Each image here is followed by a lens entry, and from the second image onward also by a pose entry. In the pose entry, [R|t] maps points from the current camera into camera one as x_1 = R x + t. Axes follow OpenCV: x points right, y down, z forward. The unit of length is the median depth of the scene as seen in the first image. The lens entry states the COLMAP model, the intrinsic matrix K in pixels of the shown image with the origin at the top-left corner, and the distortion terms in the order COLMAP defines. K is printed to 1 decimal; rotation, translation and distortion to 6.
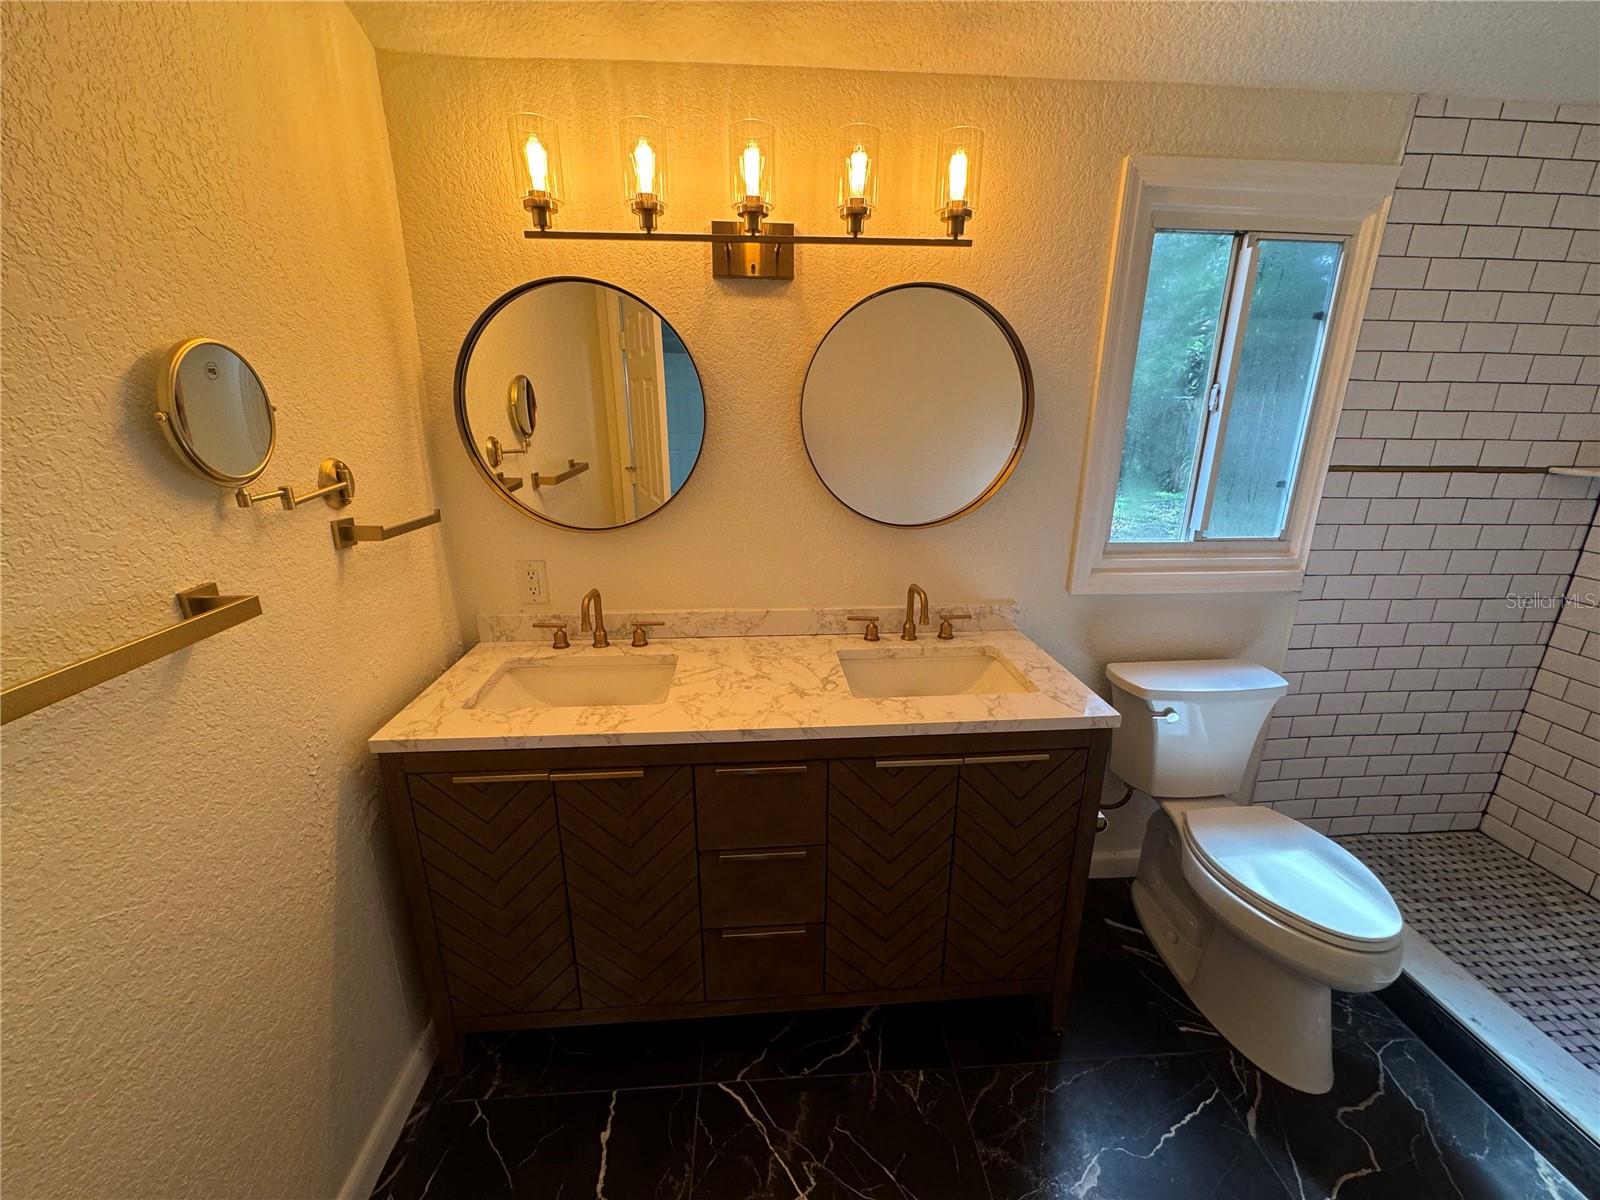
lens RADIAL K [[637.2, 0, 798.0], [0, 637.2, 598.6], [0, 0, 1]] dist [-0.003537, 0.000250]
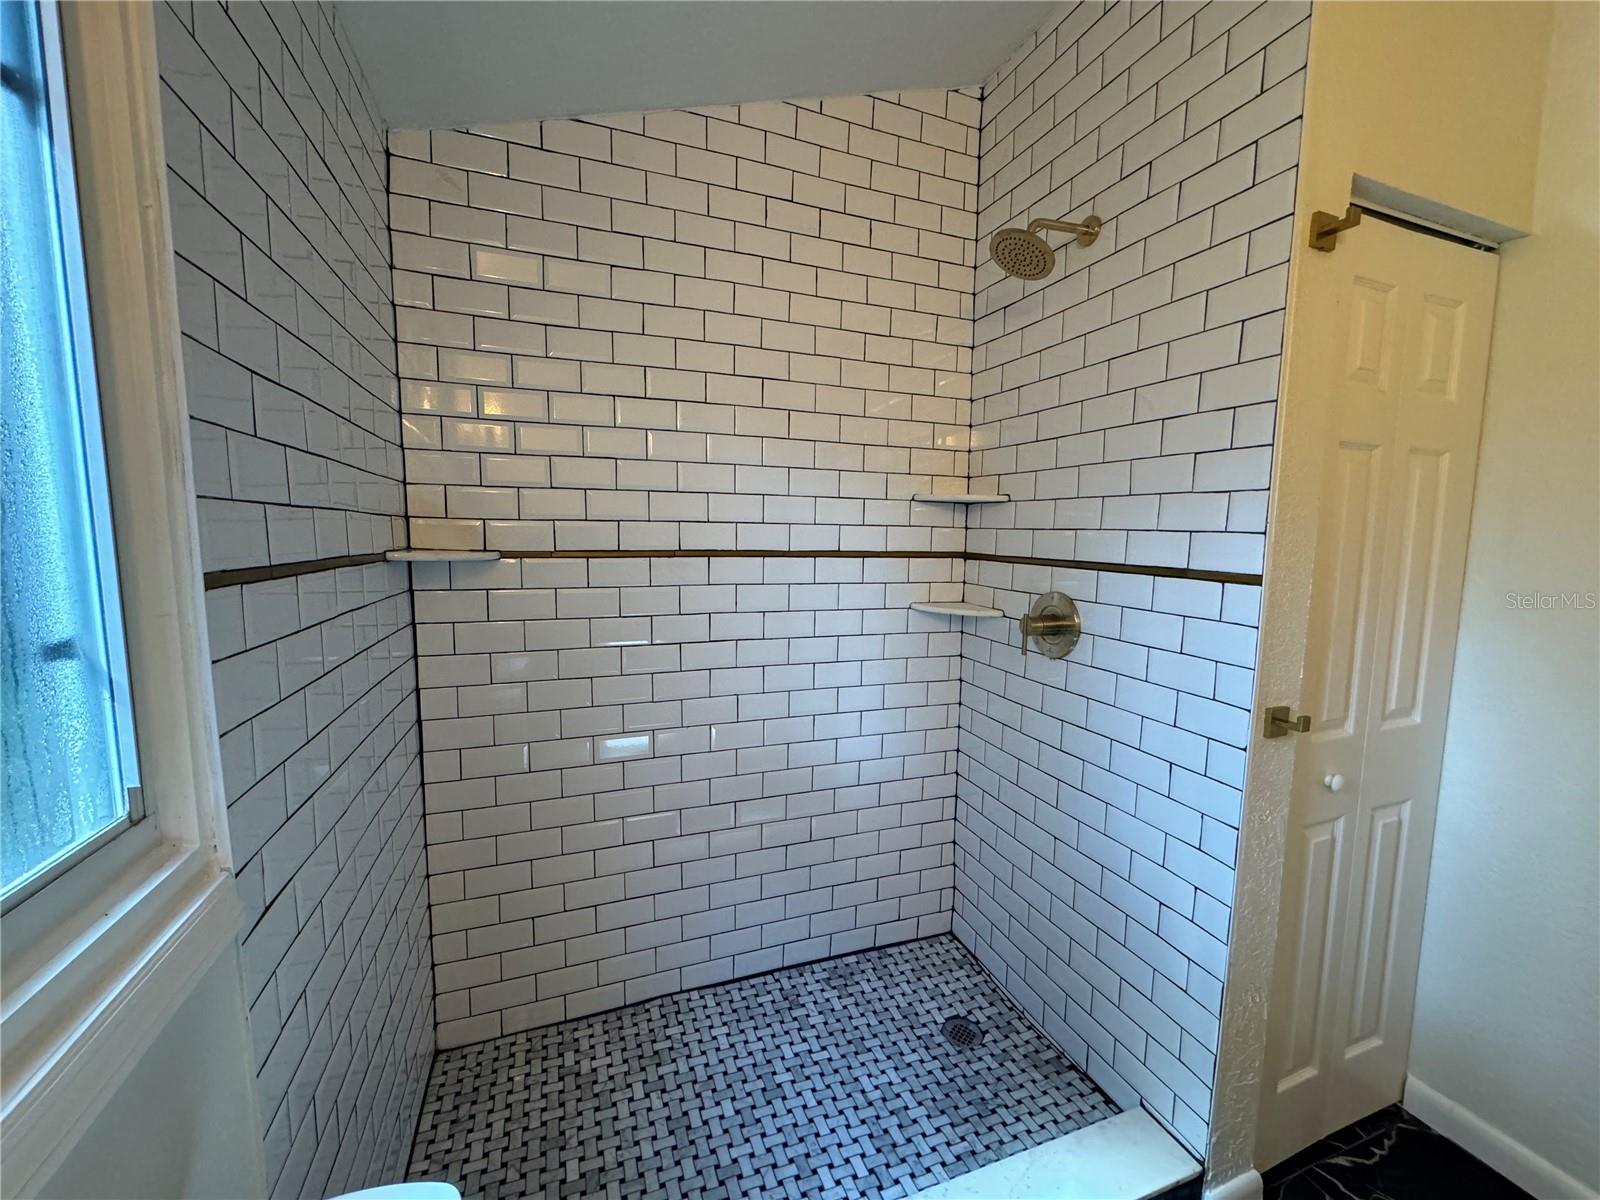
lens RADIAL K [[637.2, 0, 798.0], [0, 637.2, 598.6], [0, 0, 1]] dist [-0.003537, 0.000250]
pose [[-0.277252, -0.110402, 0.954433, 0.399636], [0.262902, 0.946747, 0.185883, -0.169815], [-0.924129, 0.302459, -0.233463, 0.760143]]
